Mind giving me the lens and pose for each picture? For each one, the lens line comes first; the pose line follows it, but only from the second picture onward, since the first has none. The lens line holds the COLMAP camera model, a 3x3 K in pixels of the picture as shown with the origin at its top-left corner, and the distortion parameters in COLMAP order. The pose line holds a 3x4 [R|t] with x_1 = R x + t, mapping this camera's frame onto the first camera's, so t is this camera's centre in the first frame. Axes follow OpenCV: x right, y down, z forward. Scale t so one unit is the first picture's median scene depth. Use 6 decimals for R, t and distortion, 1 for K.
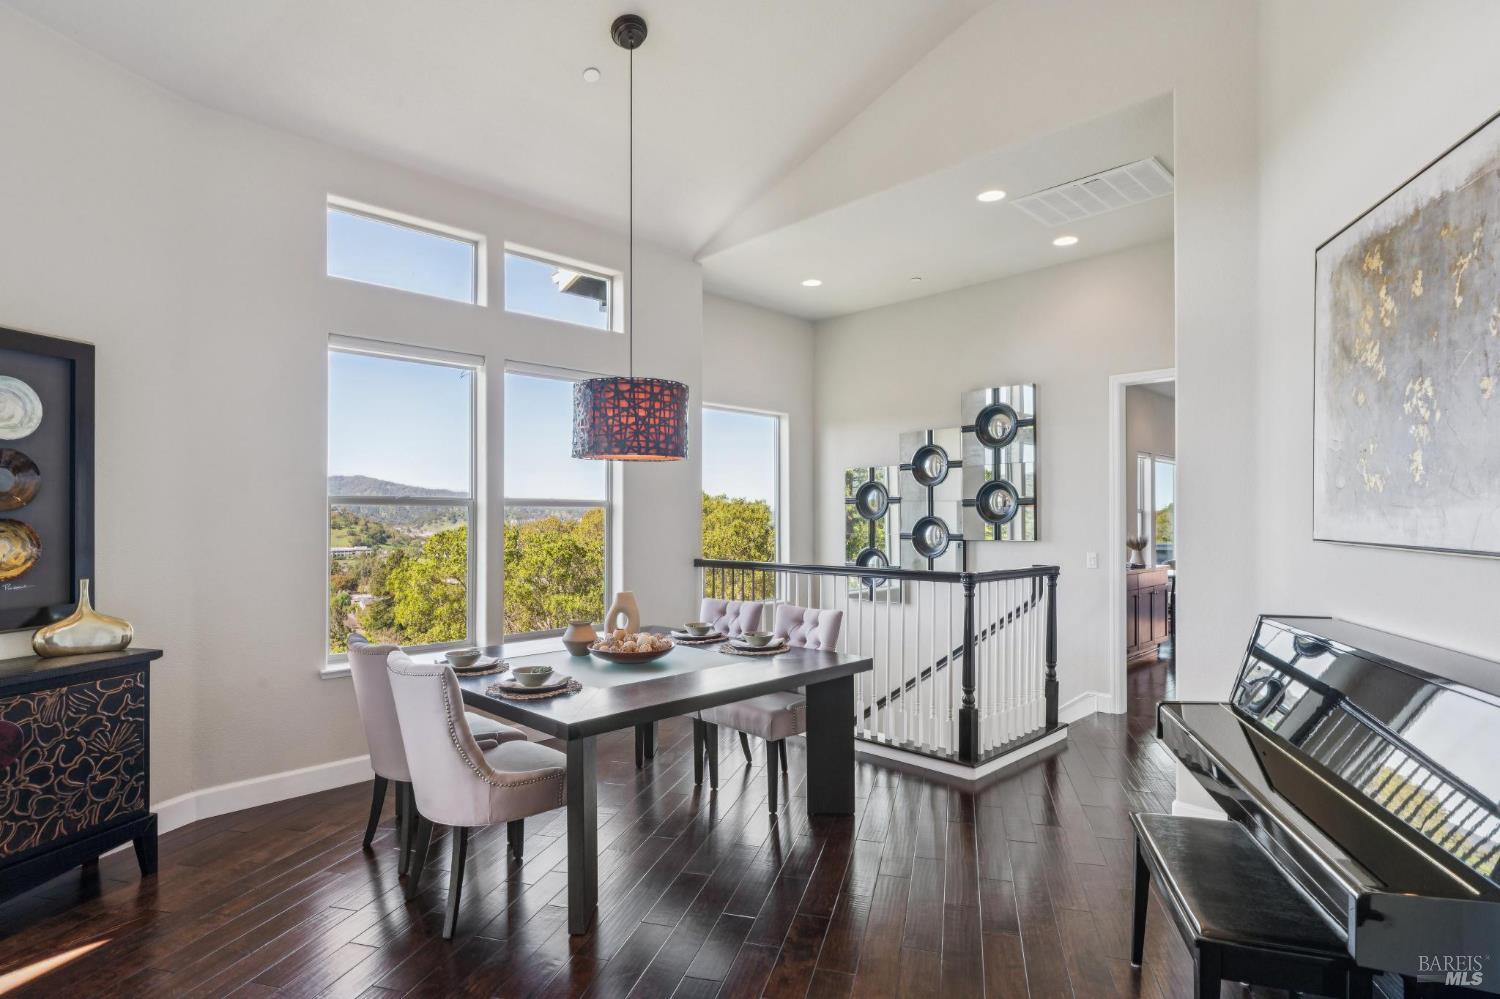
lens RADIAL K [[769.0, 0, 751.5], [0, 769.0, 514.3], [0, 0, 1]] dist [0.000374, 0.000785]
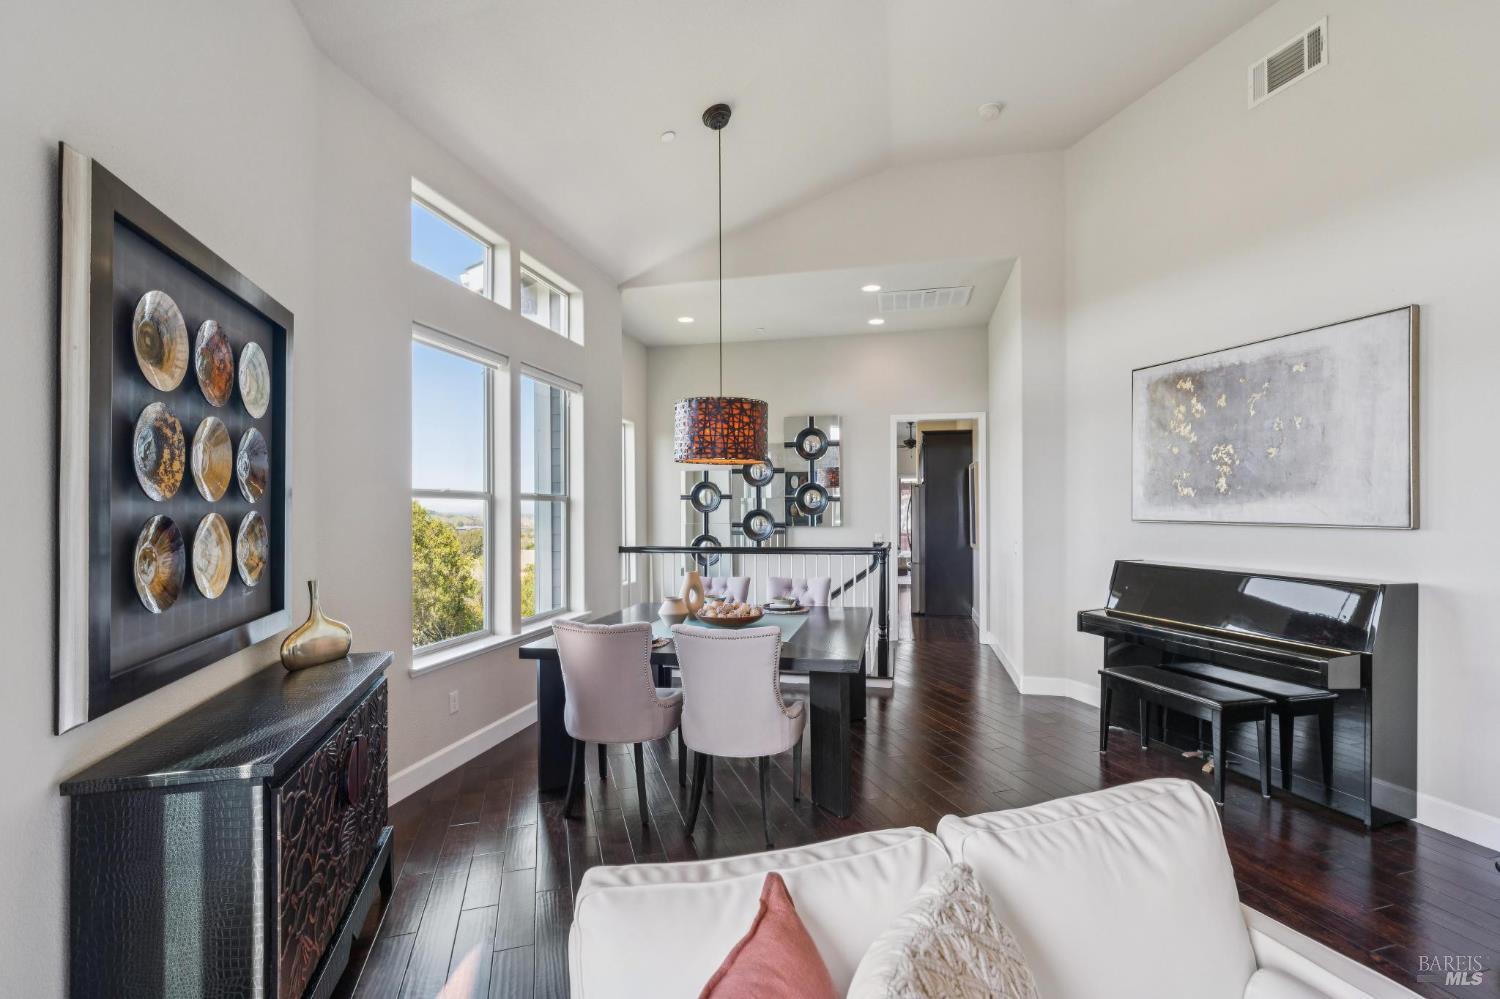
lens RADIAL K [[673.5, 0, 753.2], [0, 673.5, 506.4], [0, 0, 1]] dist [-0.000930, -0.000023]
pose [[0.846164, 0.001741, 0.532920, -0.639883], [-0.000027, 0.999995, -0.003224, 0.002268], [-0.532922, 0.002714, 0.846160, 0.051222]]
